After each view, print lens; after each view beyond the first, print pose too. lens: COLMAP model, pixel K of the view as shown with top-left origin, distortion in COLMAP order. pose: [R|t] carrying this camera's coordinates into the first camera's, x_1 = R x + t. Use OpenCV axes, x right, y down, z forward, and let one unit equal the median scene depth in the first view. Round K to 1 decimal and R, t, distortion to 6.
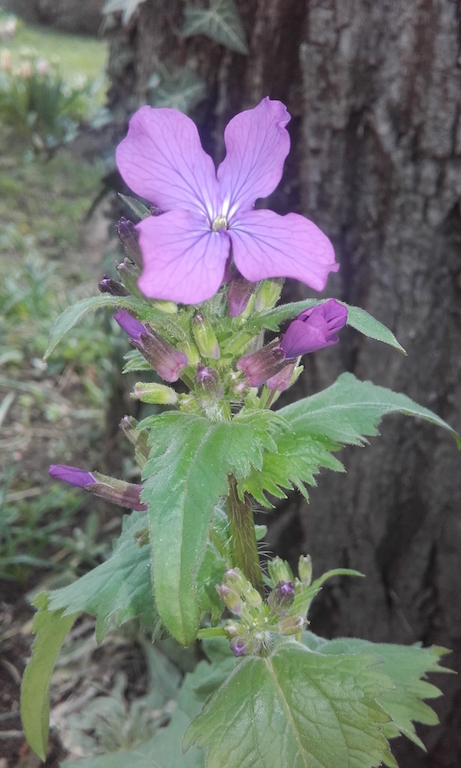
lens RADIAL K [[787.4, 0, 230.5], [0, 787.4, 384.0], [0, 0, 1]] dist [0.126028, -0.415409]
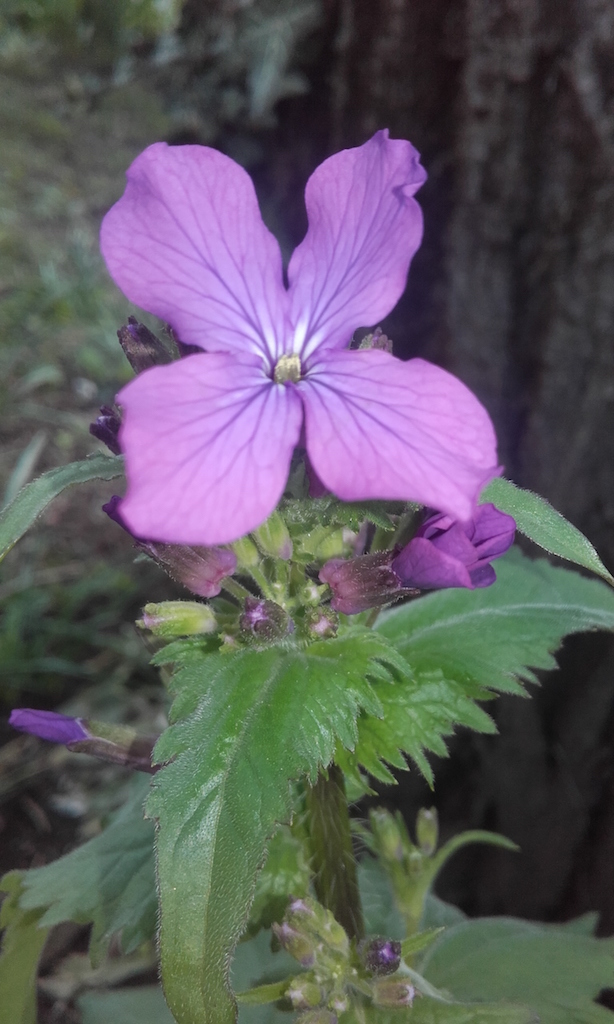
lens RADIAL K [[1049.9, 0, 307.0], [0, 1049.9, 512.0], [0, 0, 1]] dist [0.126028, -0.415409]
pose [[0.998433, 0.040284, -0.038843, 0.030802], [-0.035925, 0.993607, 0.107021, -0.175561], [0.042906, -0.105458, 0.993498, 0.258478]]
